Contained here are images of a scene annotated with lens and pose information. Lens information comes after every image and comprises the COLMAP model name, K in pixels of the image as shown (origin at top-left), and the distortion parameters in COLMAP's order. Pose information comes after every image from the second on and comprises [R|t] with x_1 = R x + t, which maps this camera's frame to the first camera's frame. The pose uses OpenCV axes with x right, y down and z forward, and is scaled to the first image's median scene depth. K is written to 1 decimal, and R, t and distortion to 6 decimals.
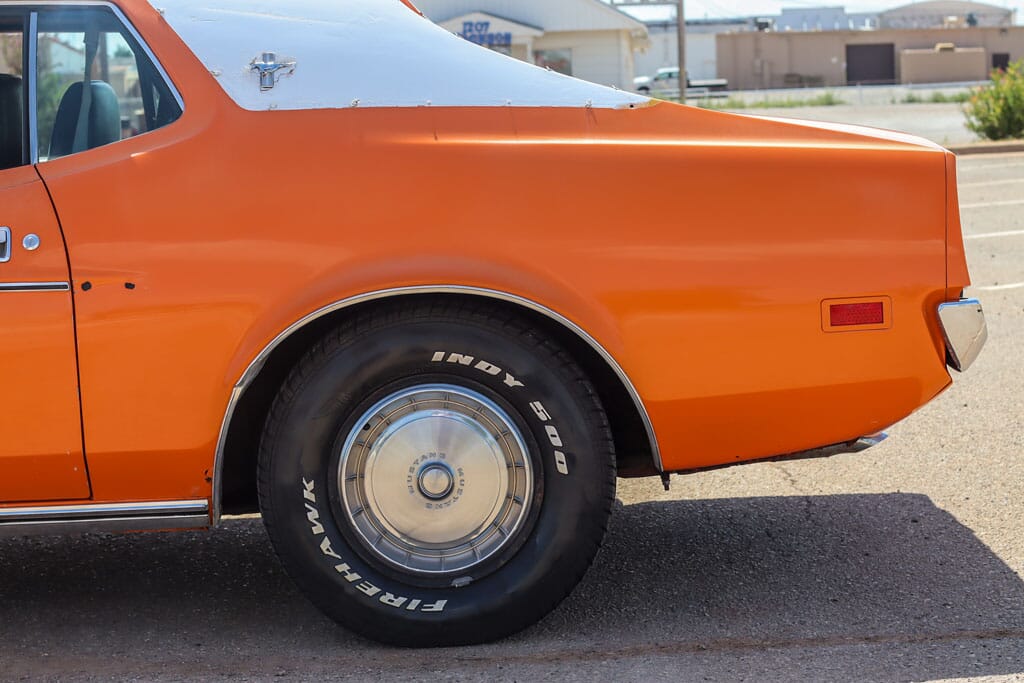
lens RADIAL K [[2479.9, 0, 512.0], [0, 2479.9, 341.5], [0, 0, 1]] dist [-0.125631, -0.201242]
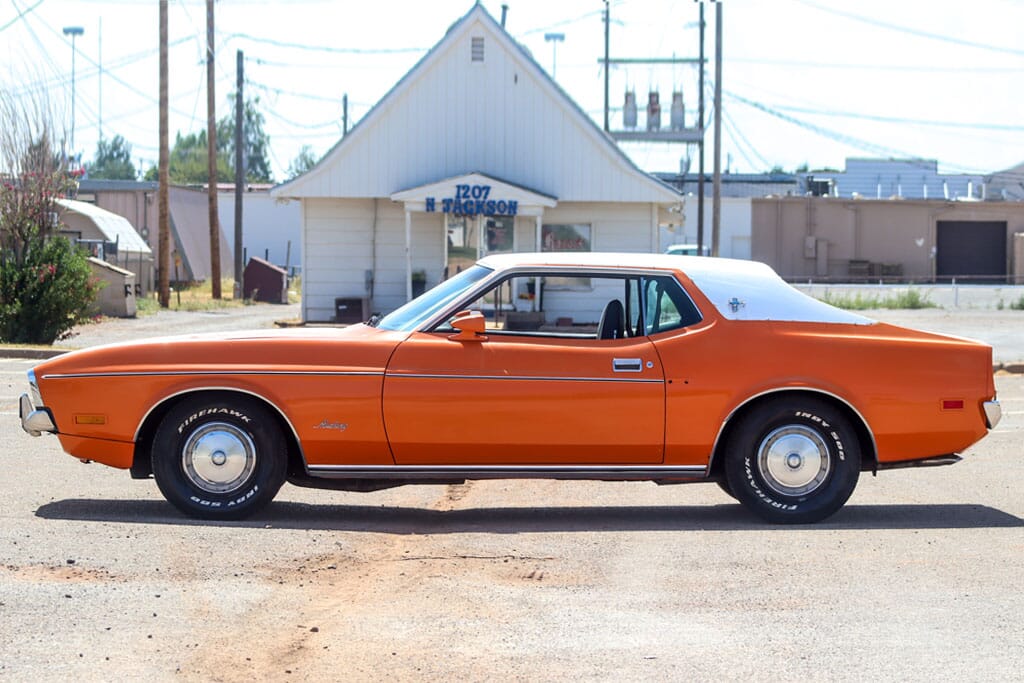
lens RADIAL K [[3797.5, 0, 512.0], [0, 3797.5, 341.5], [0, 0, 1]] dist [-0.089876, -0.758775]
pose [[0.998760, 0.043796, 0.023658, -0.028584], [-0.041749, 0.995840, -0.080989, 0.017791], [-0.027106, 0.079901, 0.996434, -0.201332]]
